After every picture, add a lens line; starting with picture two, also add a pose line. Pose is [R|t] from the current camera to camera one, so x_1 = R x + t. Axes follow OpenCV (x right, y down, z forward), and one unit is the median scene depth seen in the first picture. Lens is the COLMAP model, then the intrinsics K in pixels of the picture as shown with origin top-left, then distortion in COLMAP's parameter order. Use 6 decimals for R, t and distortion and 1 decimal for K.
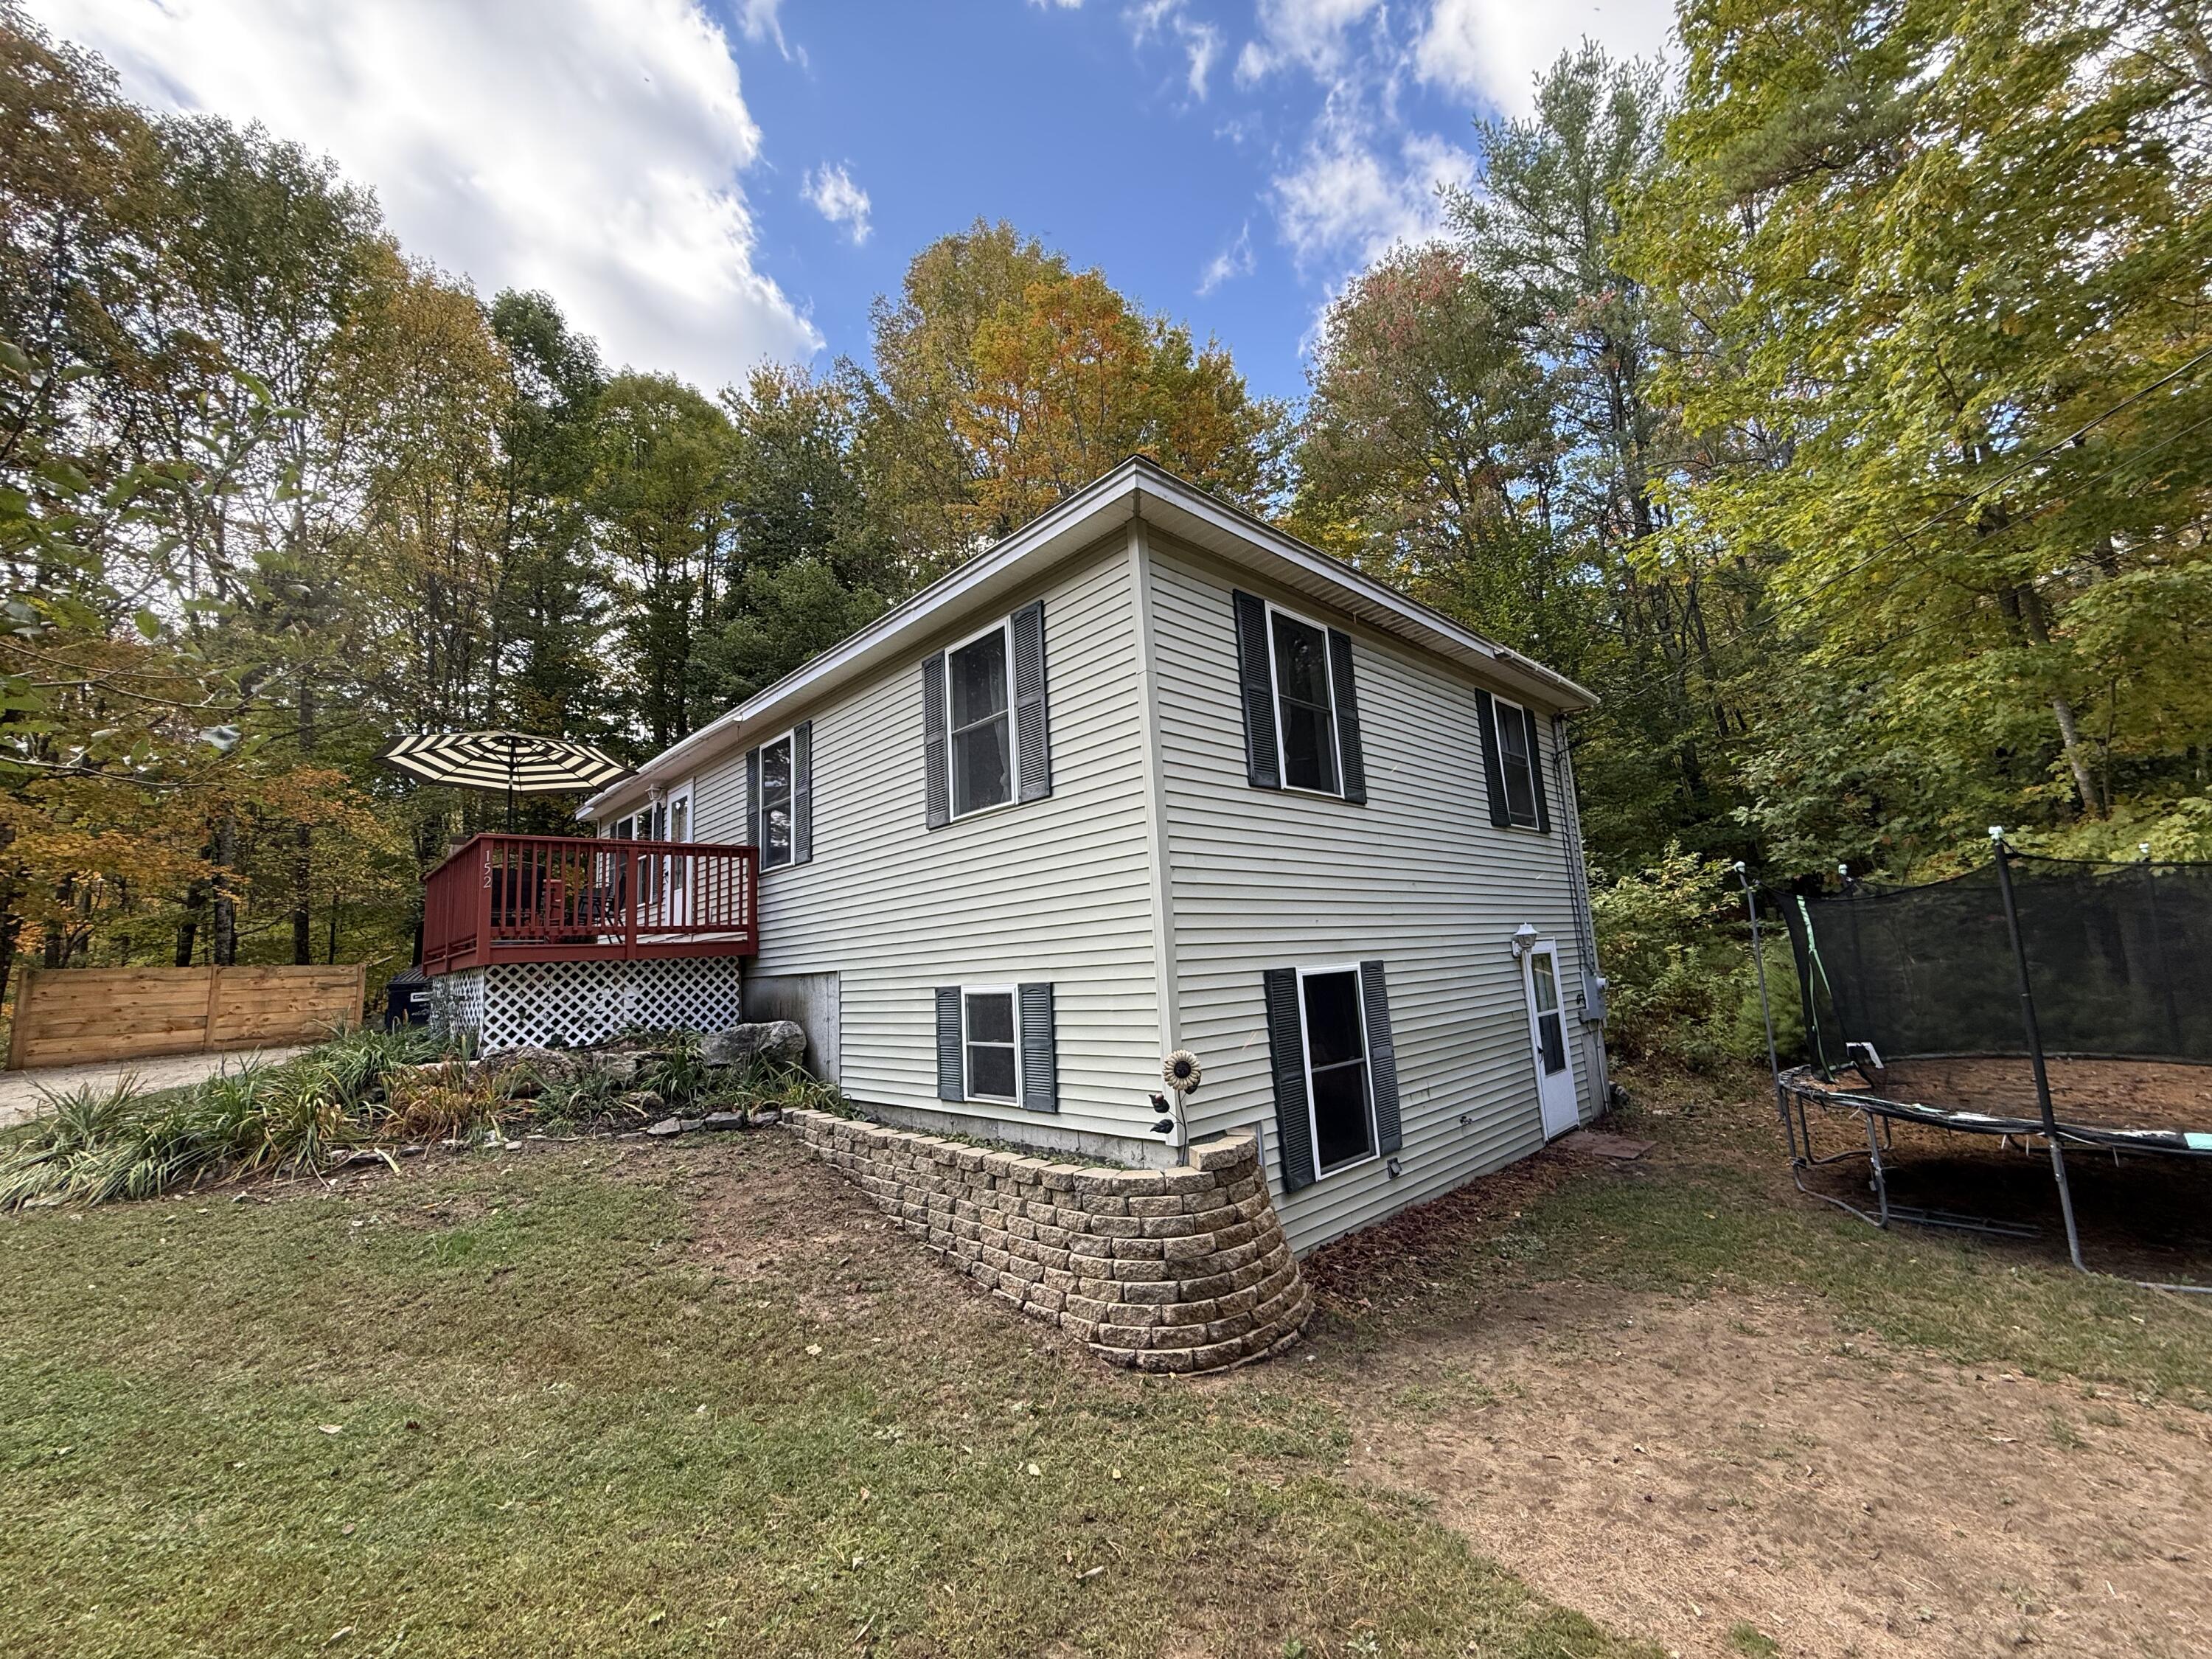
lens RADIAL K [[885.2, 0, 1106.0], [0, 885.2, 829.5], [0, 0, 1]] dist [-0.001836, -0.000254]
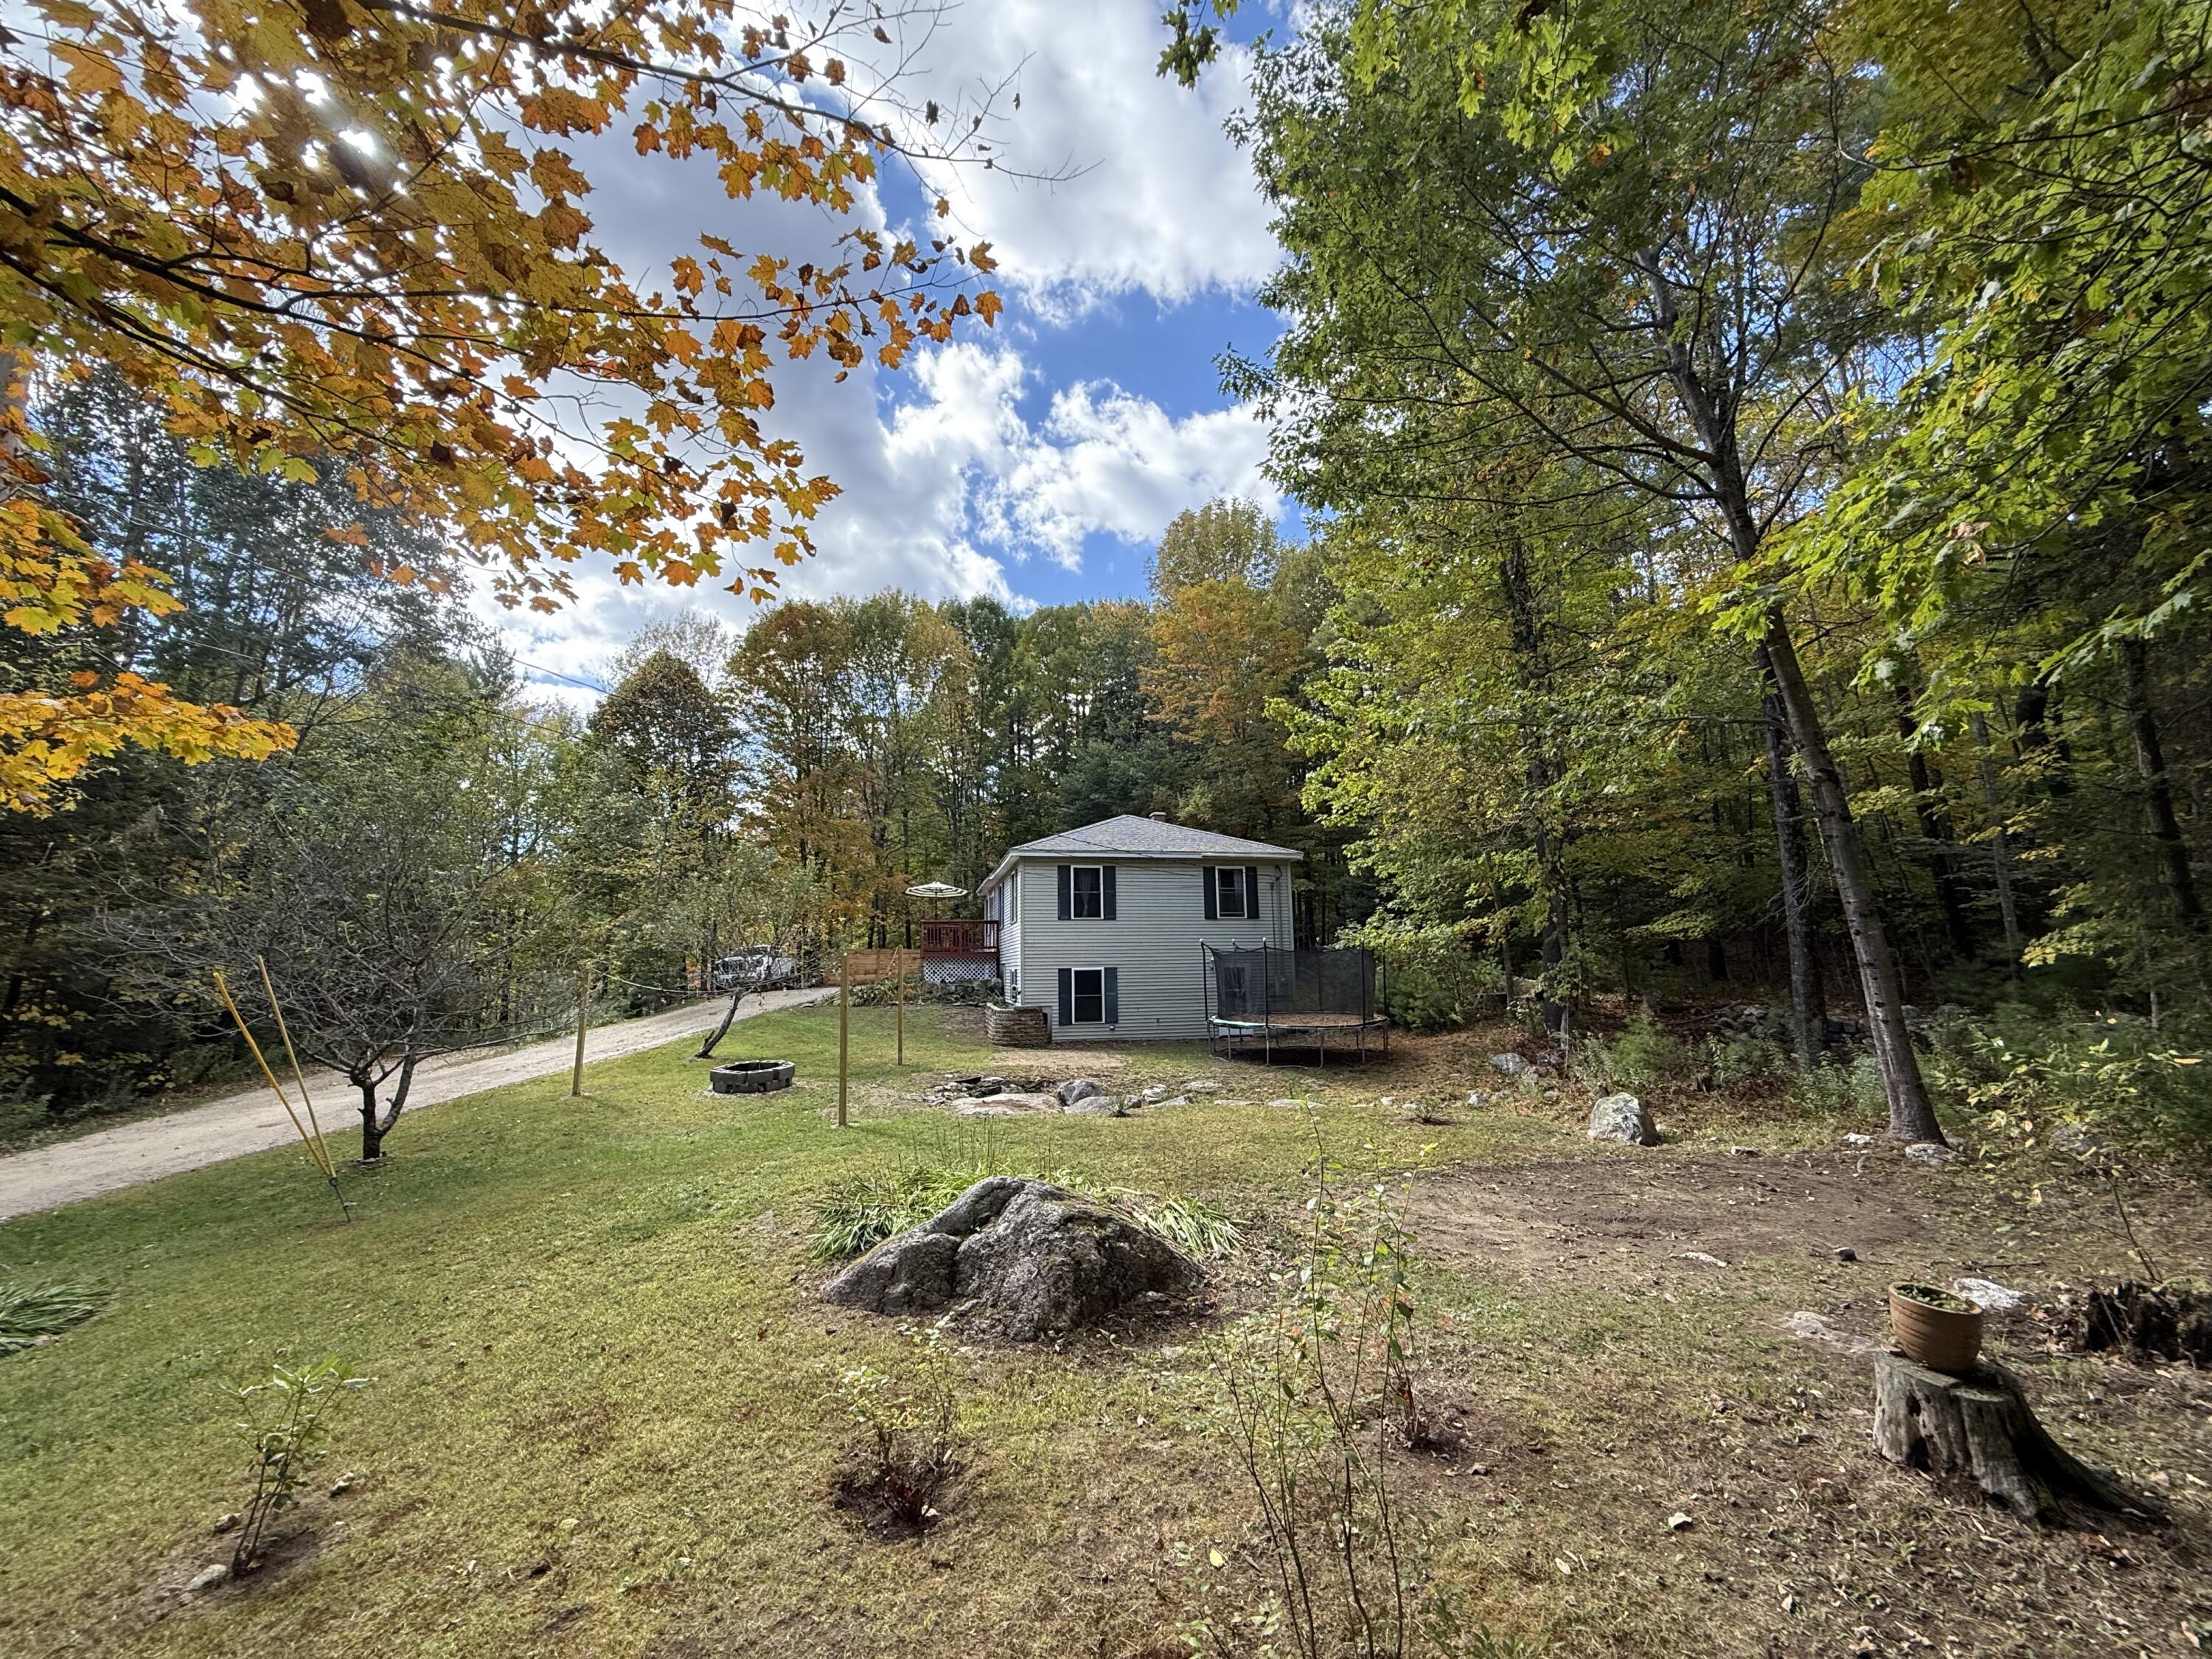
lens RADIAL K [[885.2, 0, 1106.0], [0, 885.2, 829.5], [0, 0, 1]] dist [-0.001836, -0.000254]
pose [[0.849114, -0.037889, -0.526848, 1.955975], [0.046990, 0.998888, 0.003896, -0.367654], [0.526115, -0.028065, 0.849950, -1.752101]]
